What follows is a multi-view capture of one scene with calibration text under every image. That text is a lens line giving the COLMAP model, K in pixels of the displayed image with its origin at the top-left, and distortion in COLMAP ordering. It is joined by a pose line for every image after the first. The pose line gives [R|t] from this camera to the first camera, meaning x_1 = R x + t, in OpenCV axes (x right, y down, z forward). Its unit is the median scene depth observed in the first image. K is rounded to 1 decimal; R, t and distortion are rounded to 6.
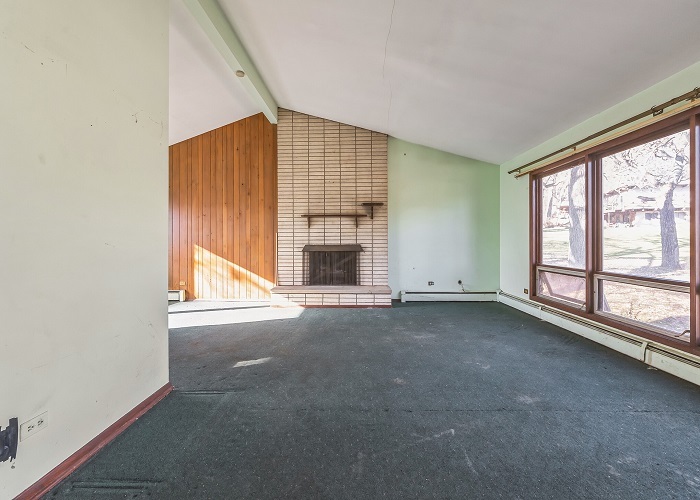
lens RADIAL K [[287.5, 0, 347.8], [0, 287.5, 239.7], [0, 0, 1]] dist [-0.000937, 0.000418]
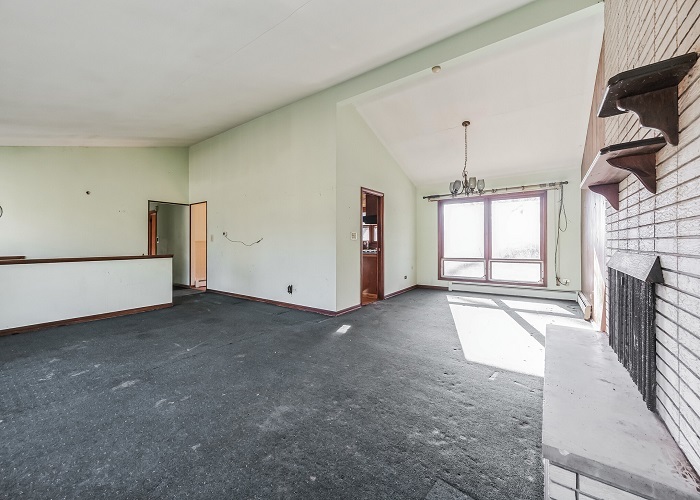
lens RADIAL K [[285.4, 0, 353.2], [0, 285.4, 242.1], [0, 0, 1]] dist [-0.000500, 0.000128]
pose [[-0.557964, 0.003416, -0.829858, 0.491841], [0.008338, 0.999964, -0.001490, 0.001226], [0.829823, -0.007751, -0.557973, 1.107072]]
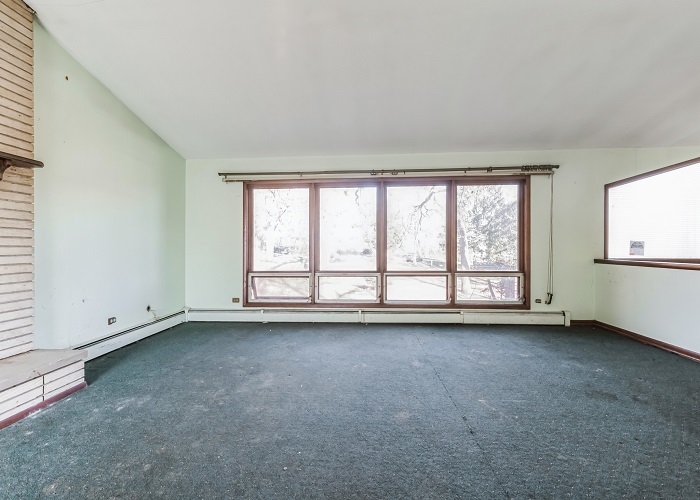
lens RADIAL K [[280.1, 0, 352.4], [0, 280.1, 249.6], [0, 0, 1]] dist [0.001001, 0.000019]
pose [[0.036484, -0.002015, 0.999332, -0.334389], [0.001202, 0.999997, 0.001973, 0.005248], [-0.999334, 0.001129, 0.036486, 0.586794]]
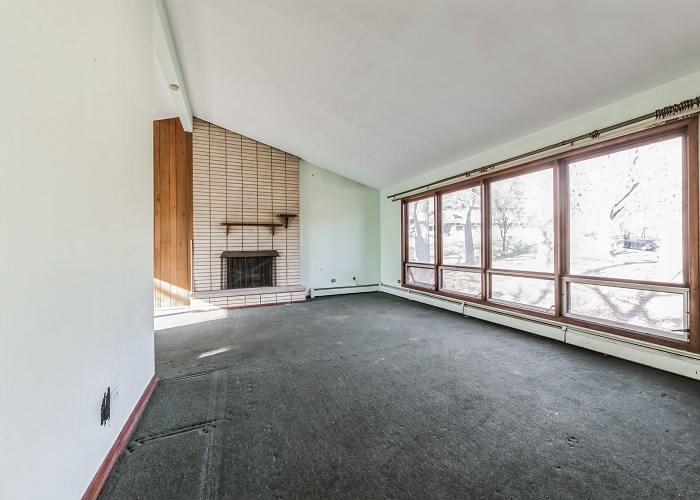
lens RADIAL K [[278.8, 0, 351.0], [0, 278.8, 245.5], [0, 0, 1]] dist [0.001354, 0.000097]
pose [[0.903483, -0.005885, 0.428584, -0.195814], [0.006783, 0.999977, -0.000567, 0.000470], [-0.428571, 0.003419, 0.903502, -0.155475]]
